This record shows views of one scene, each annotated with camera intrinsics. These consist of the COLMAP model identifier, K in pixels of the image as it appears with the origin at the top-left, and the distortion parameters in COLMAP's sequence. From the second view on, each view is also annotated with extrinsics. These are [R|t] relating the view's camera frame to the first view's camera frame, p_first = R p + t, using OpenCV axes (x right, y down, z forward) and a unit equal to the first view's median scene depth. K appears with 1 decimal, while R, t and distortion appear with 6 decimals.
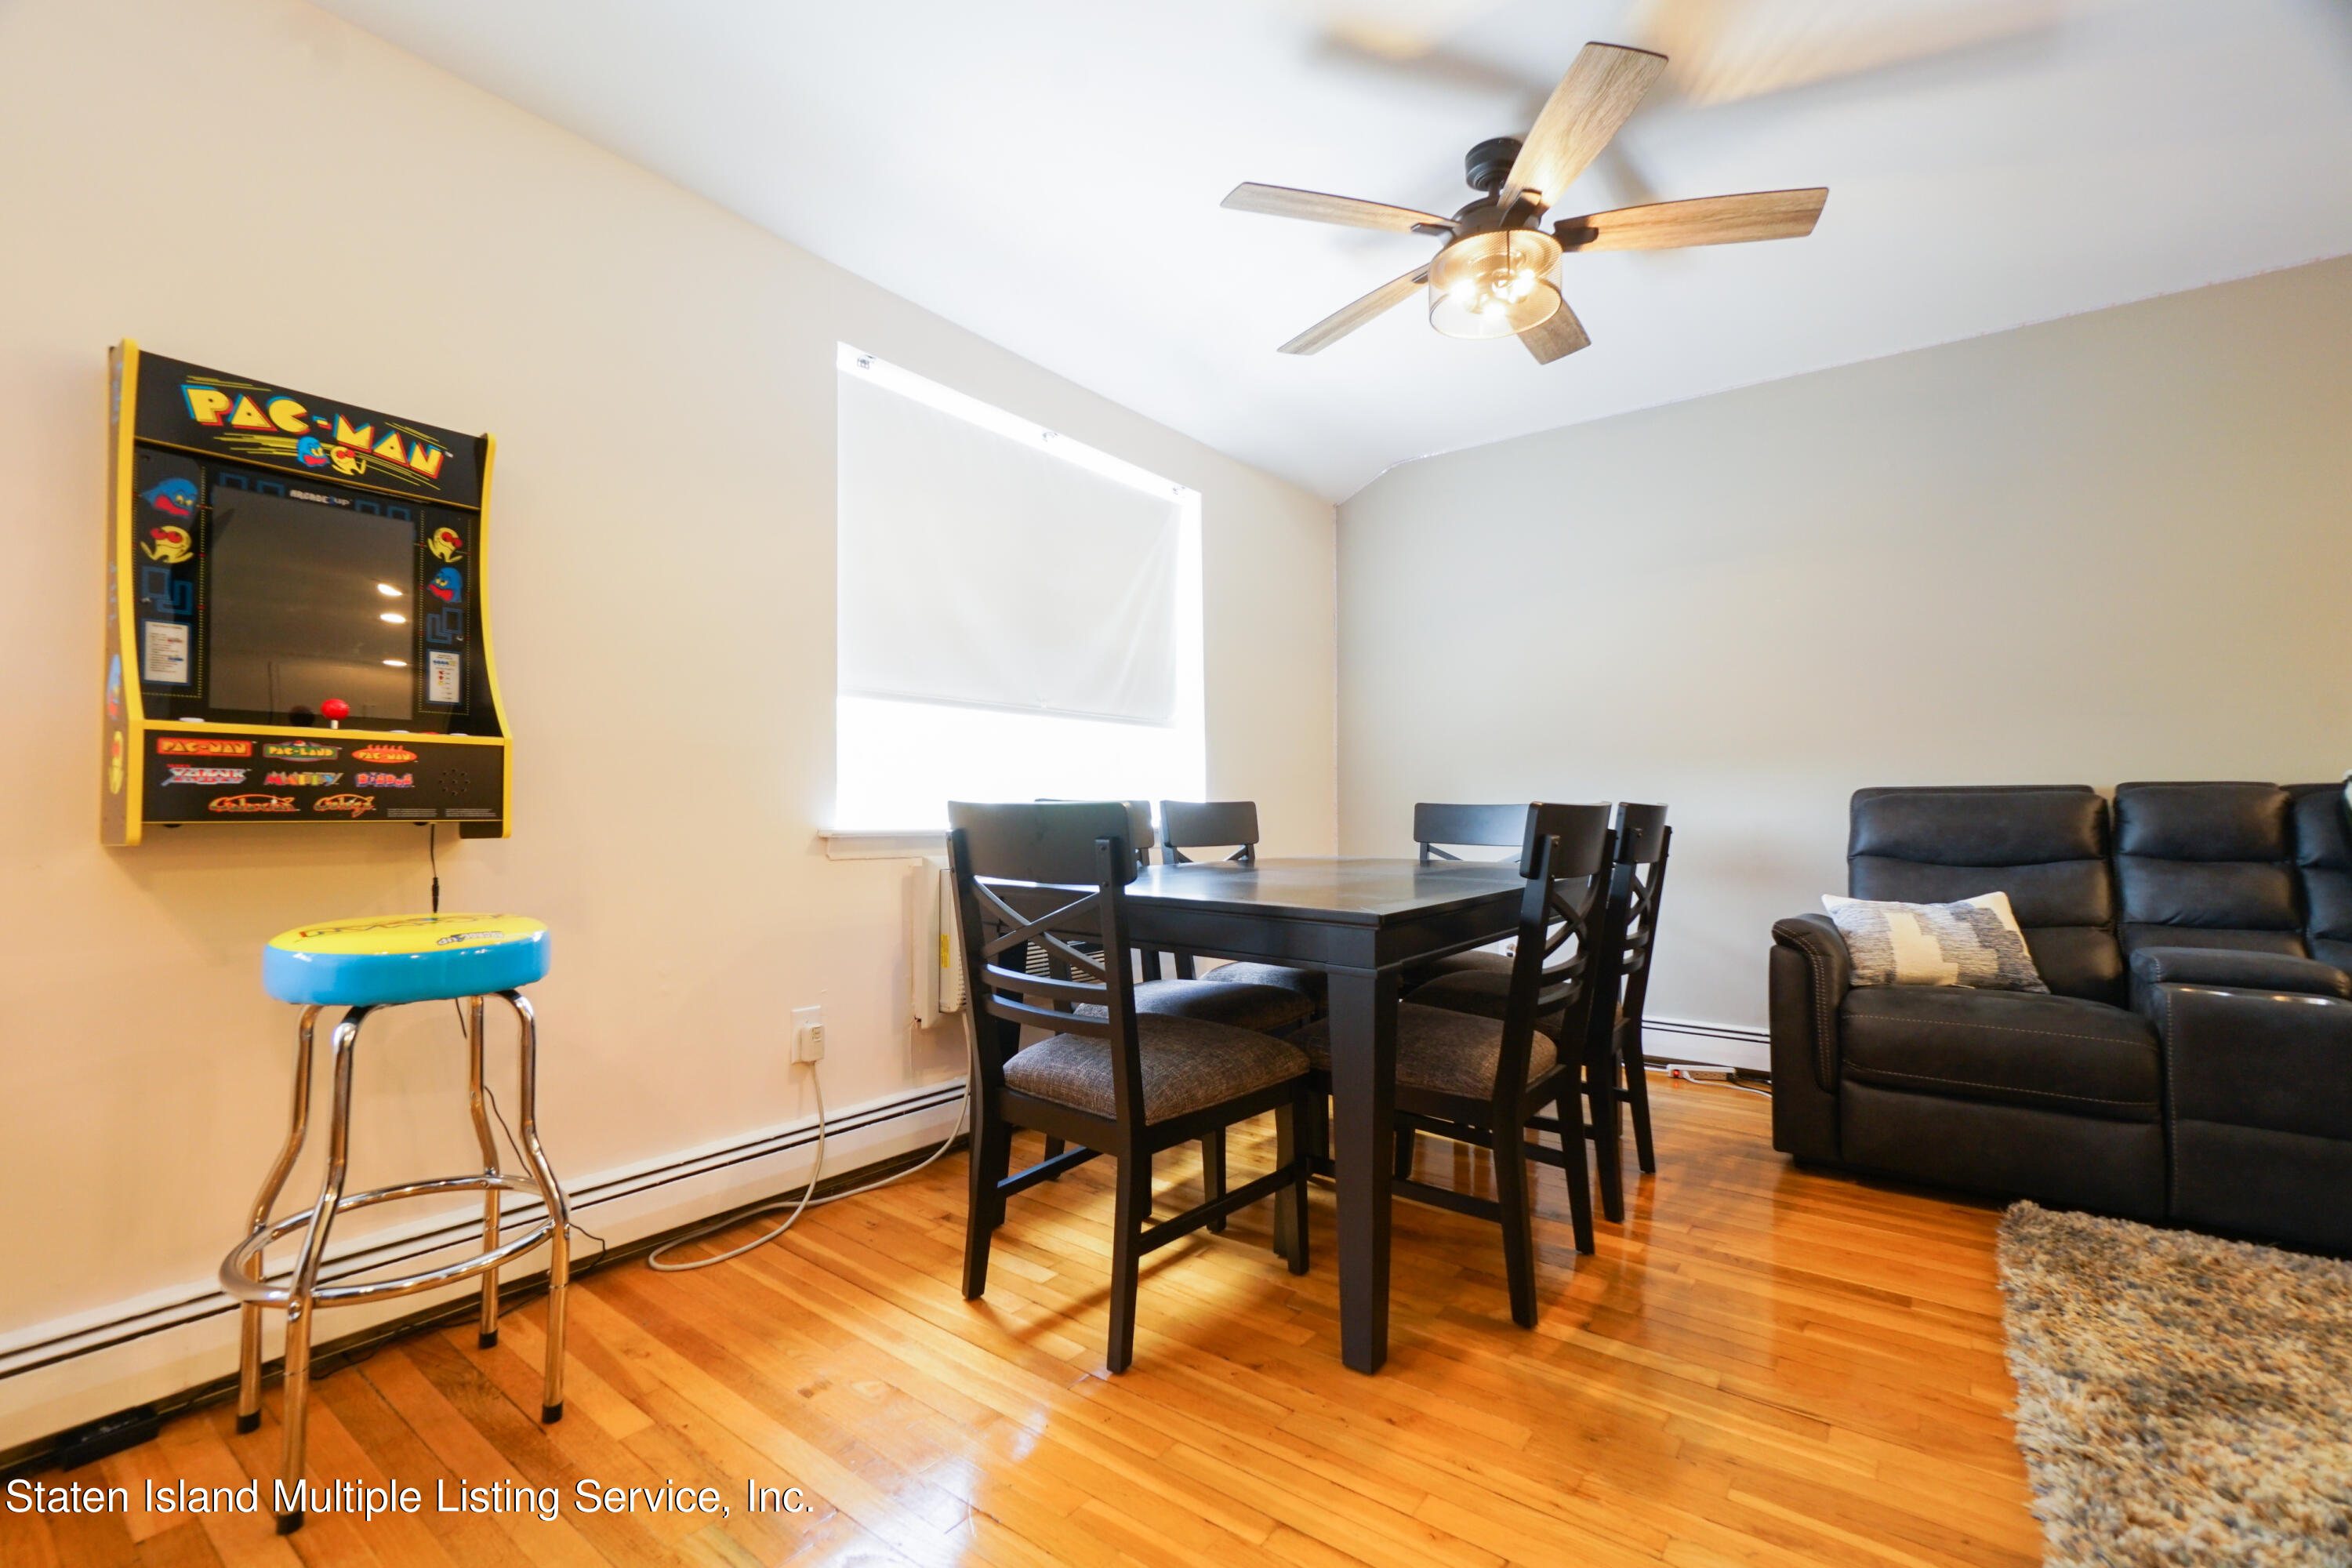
lens RADIAL K [[1046.4, 0, 1165.7], [0, 1046.4, 781.1], [0, 0, 1]] dist [-0.010635, 0.014901]
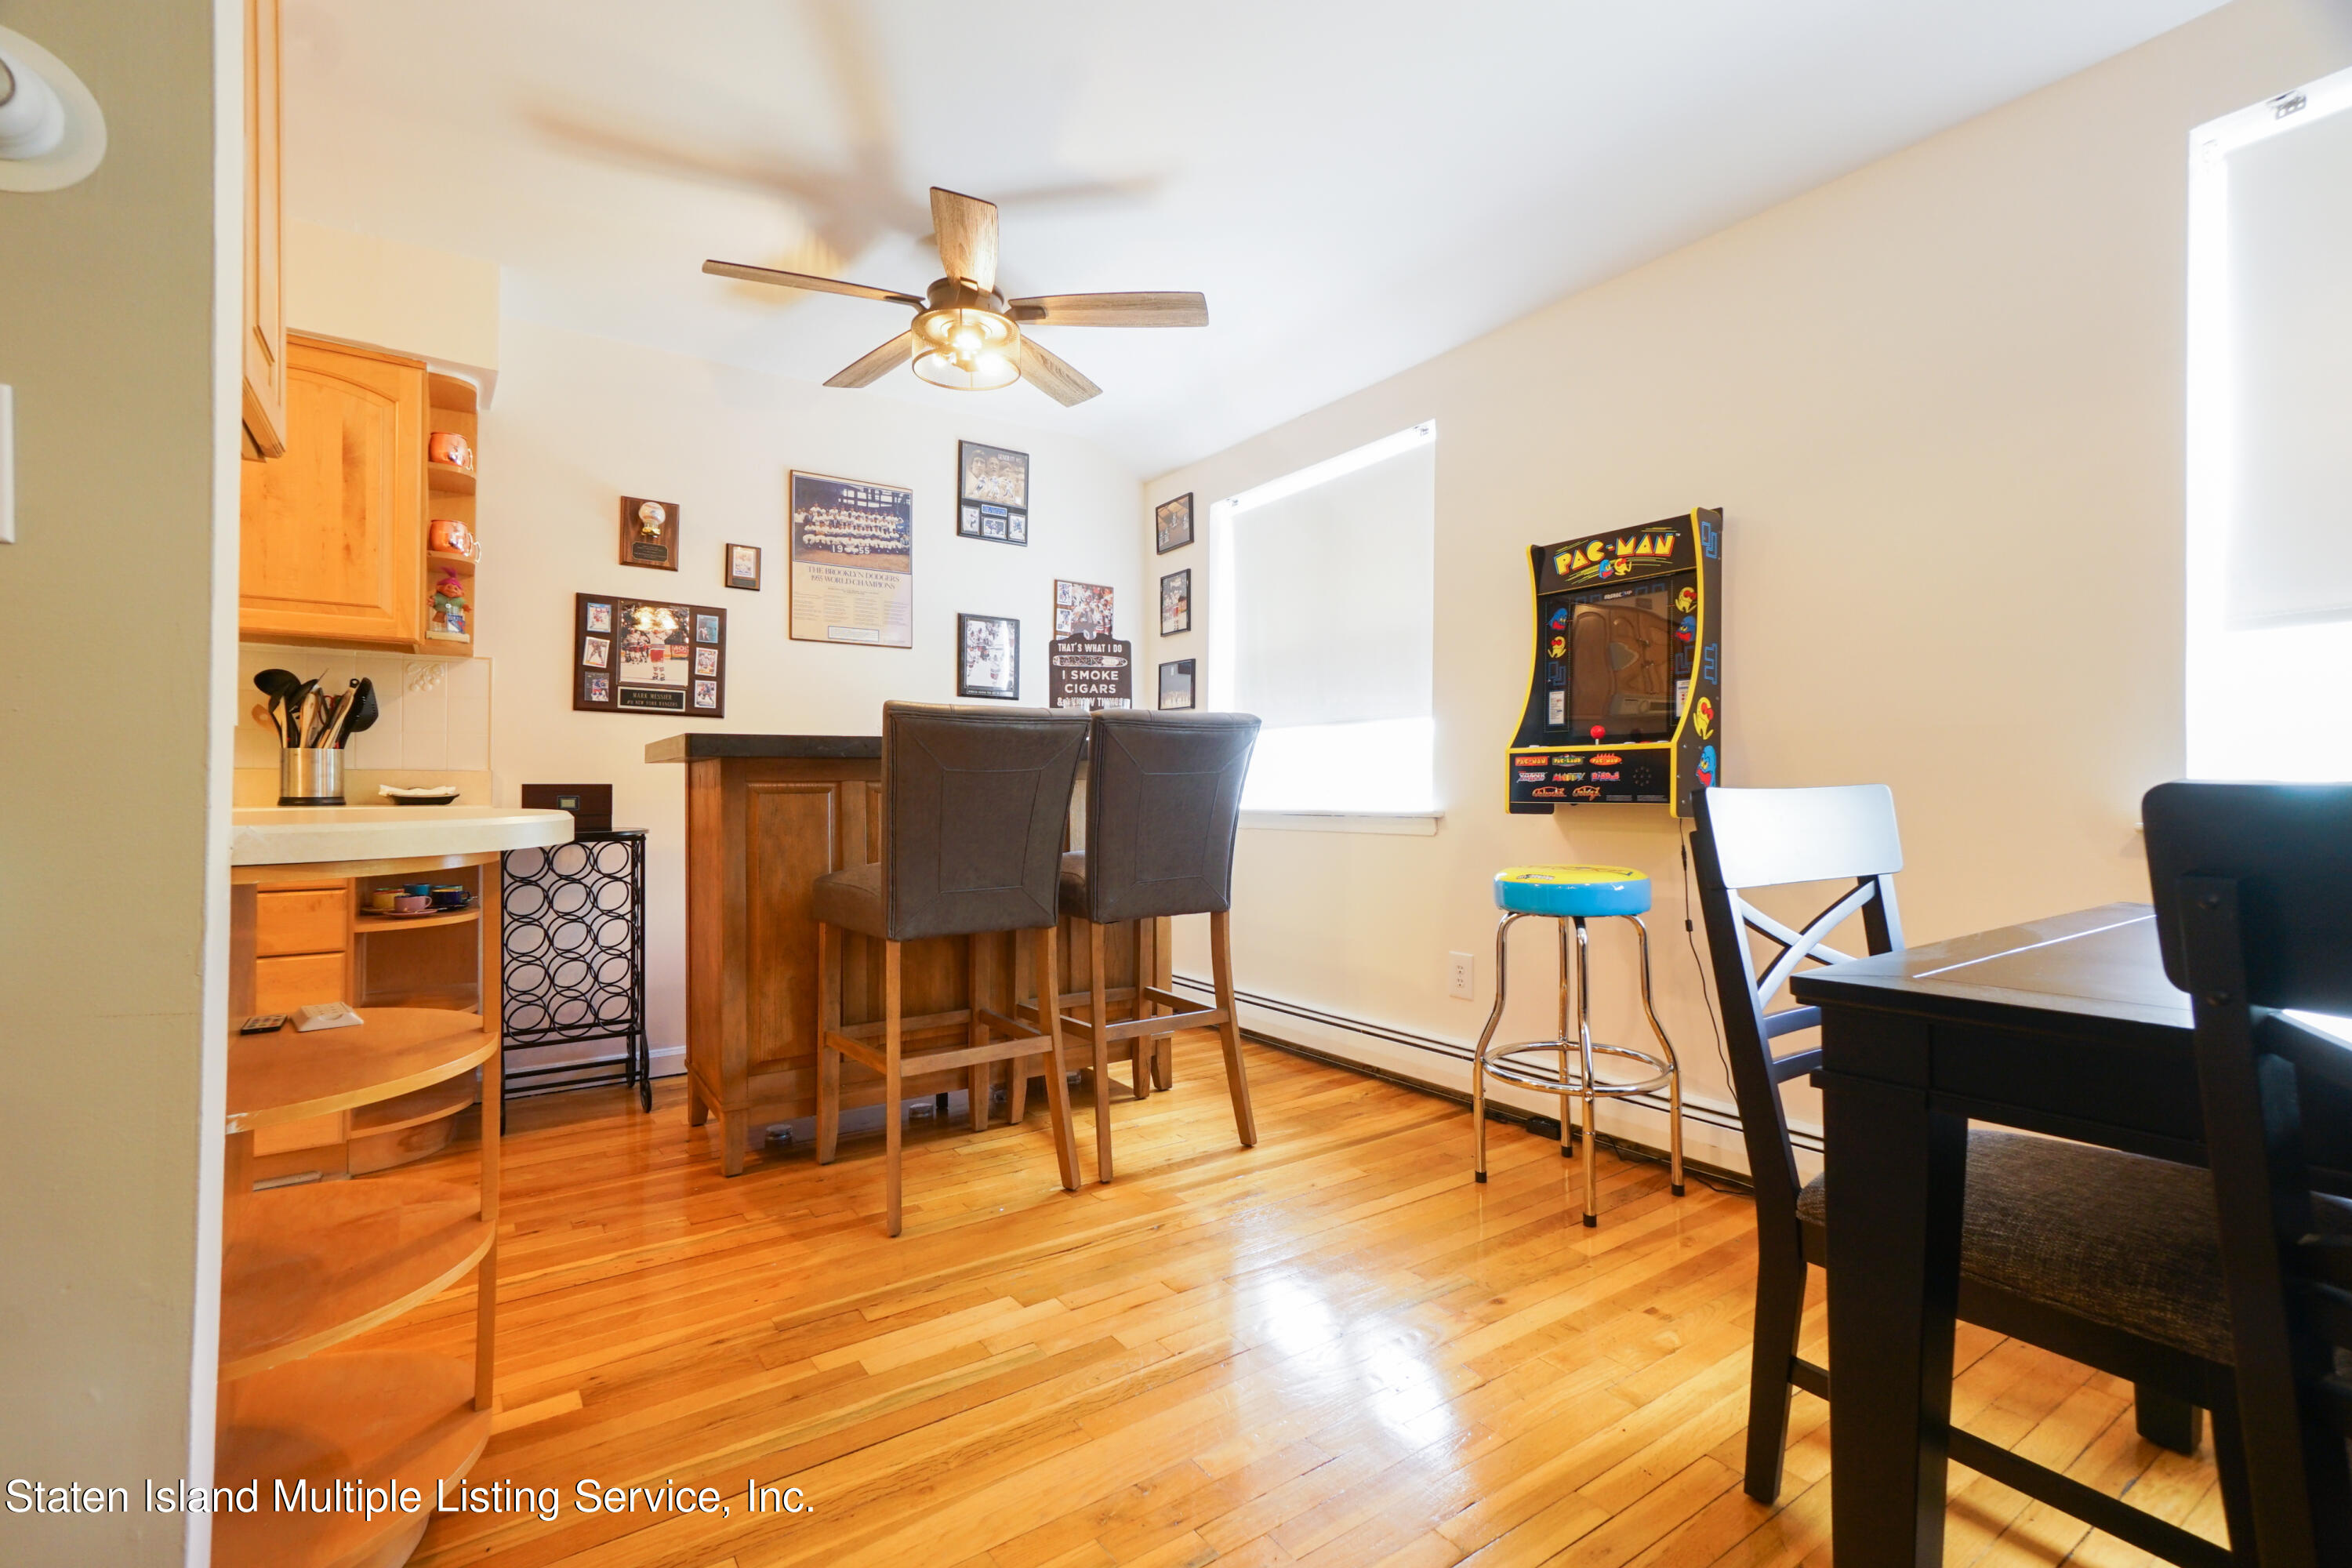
lens RADIAL K [[1050.8, 0, 1164.0], [0, 1050.8, 779.6], [0, 0, 1]] dist [-0.008696, 0.011384]
pose [[-0.315199, -0.012739, -0.948940, 0.754115], [0.024540, 0.999466, -0.021568, 0.017404], [0.948708, -0.030085, -0.314718, 0.726307]]
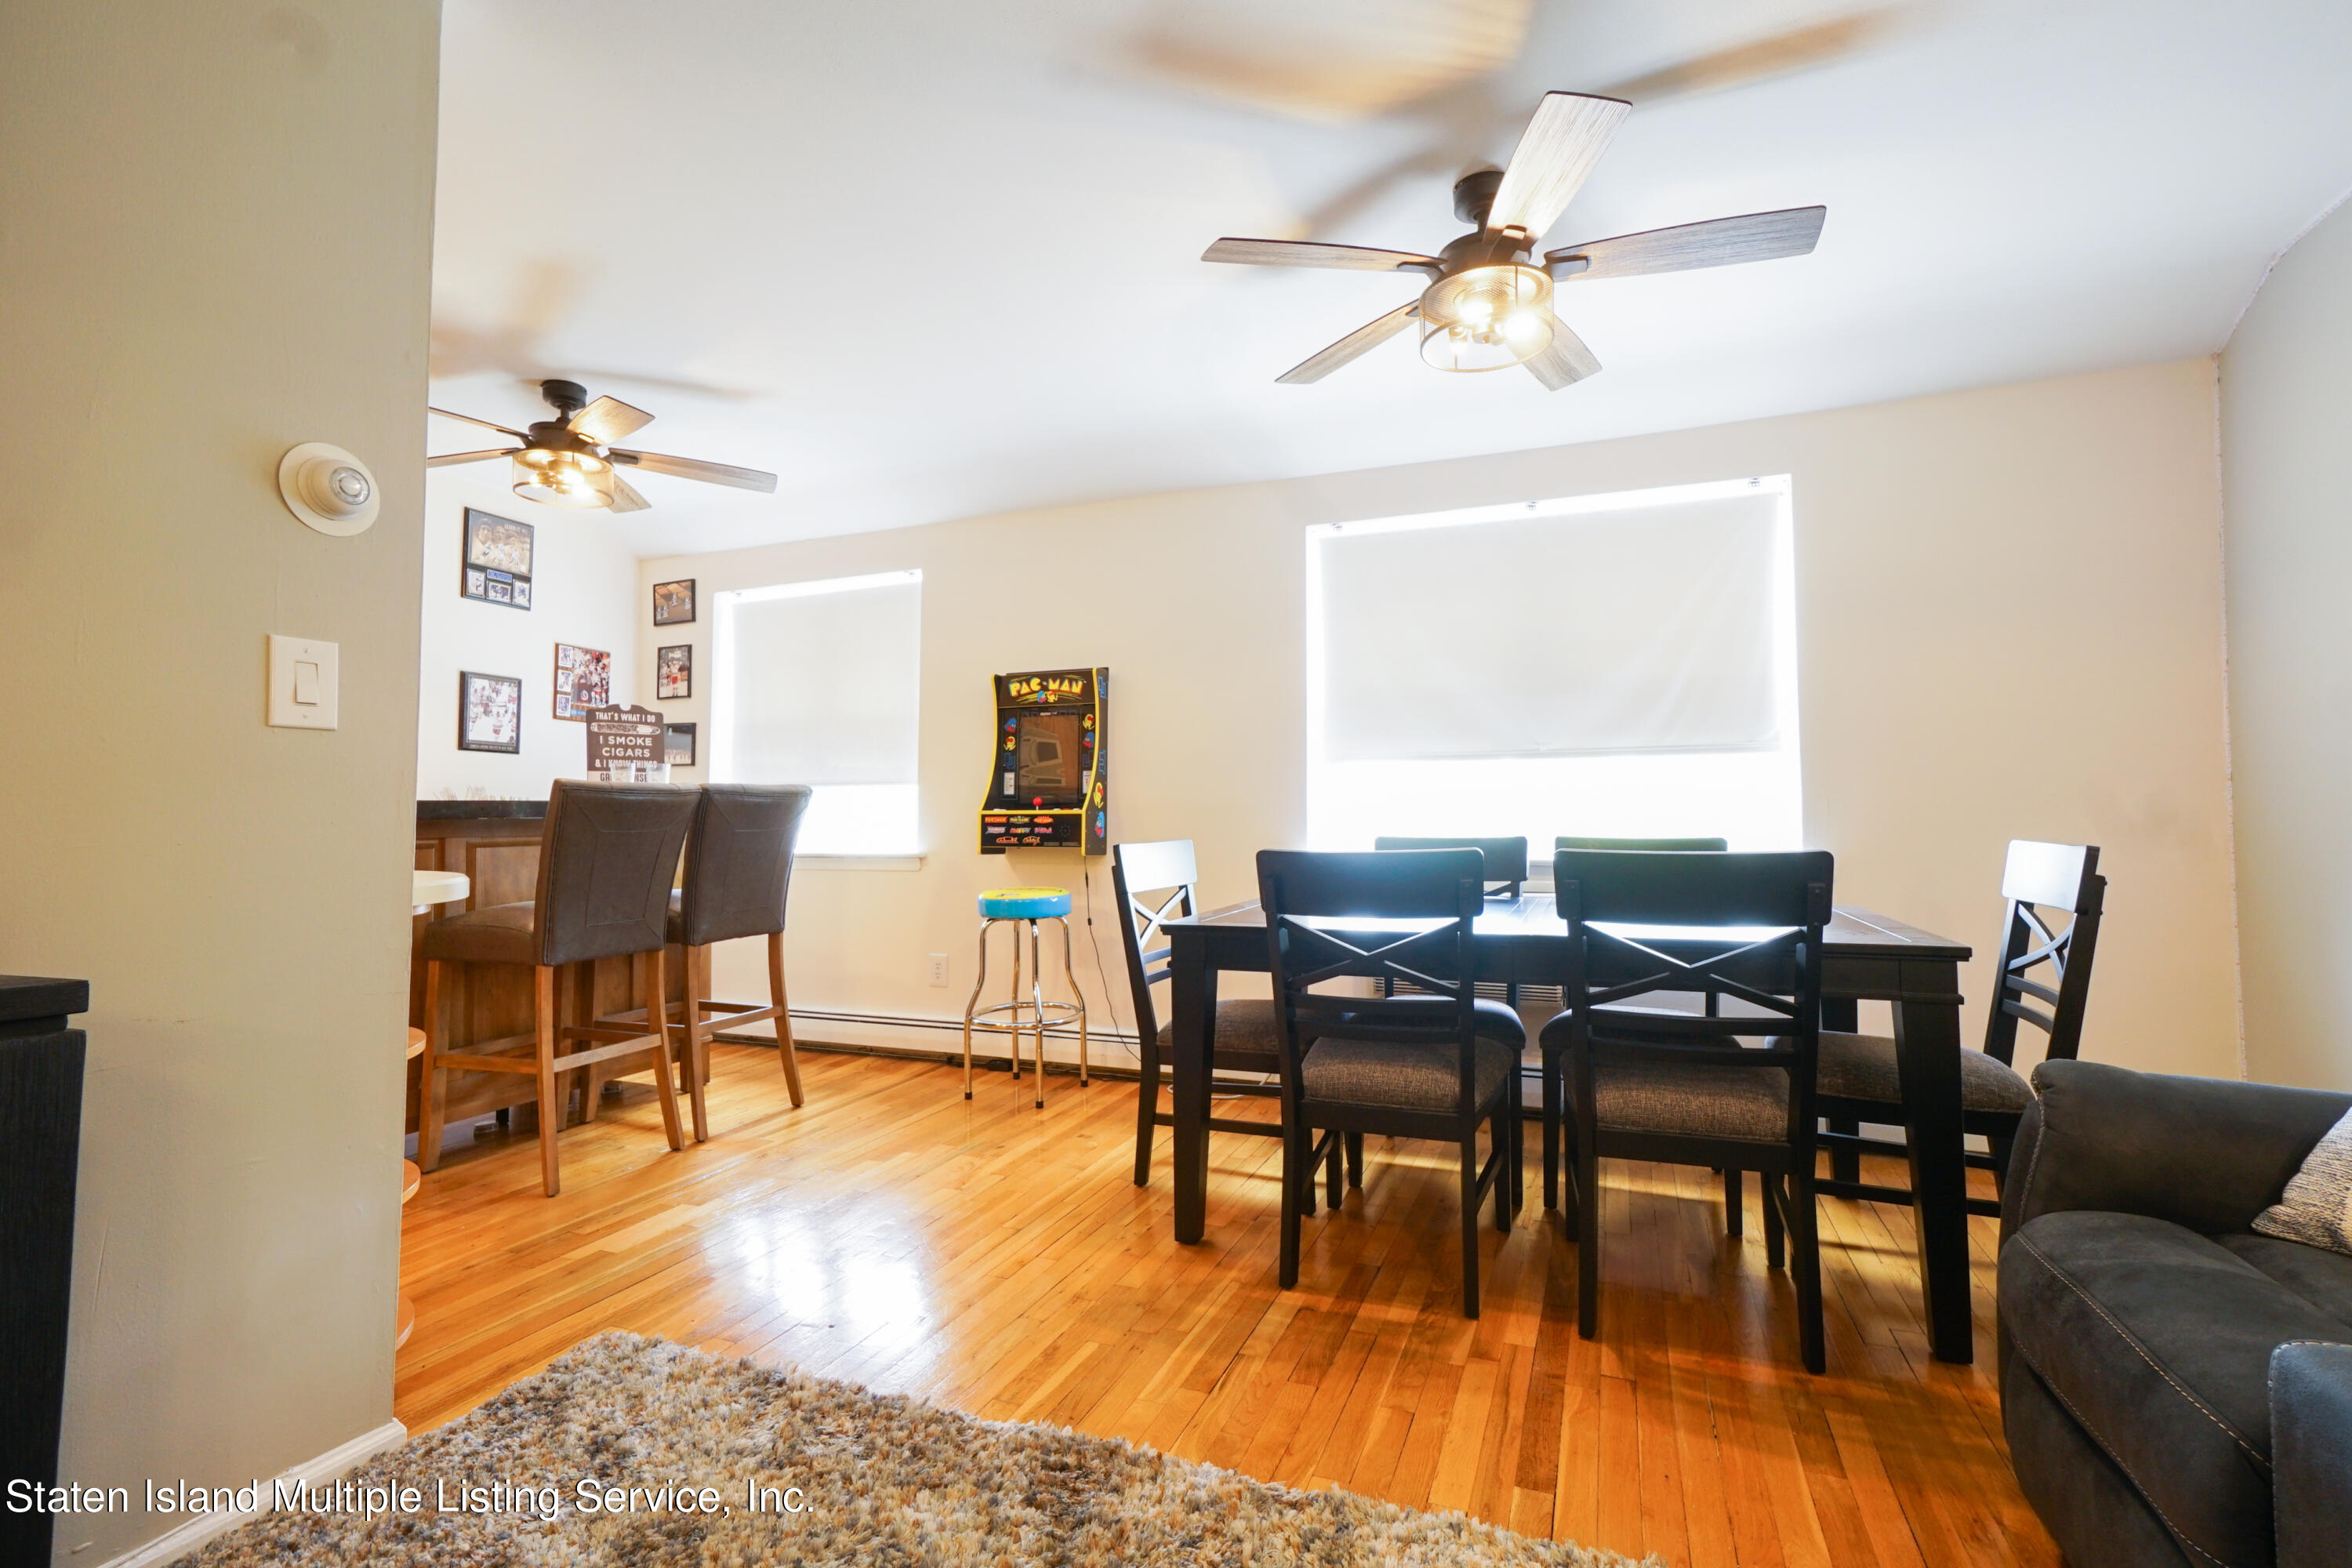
lens RADIAL K [[1075.9, 0, 1164.3], [0, 1075.9, 778.8], [0, 0, 1]] dist [-0.000739, 0.008586]
pose [[0.259352, -0.041748, -0.964880, 1.433652], [0.029461, 0.998942, -0.035302, -0.019945], [0.965333, -0.019270, 0.260307, 0.522190]]
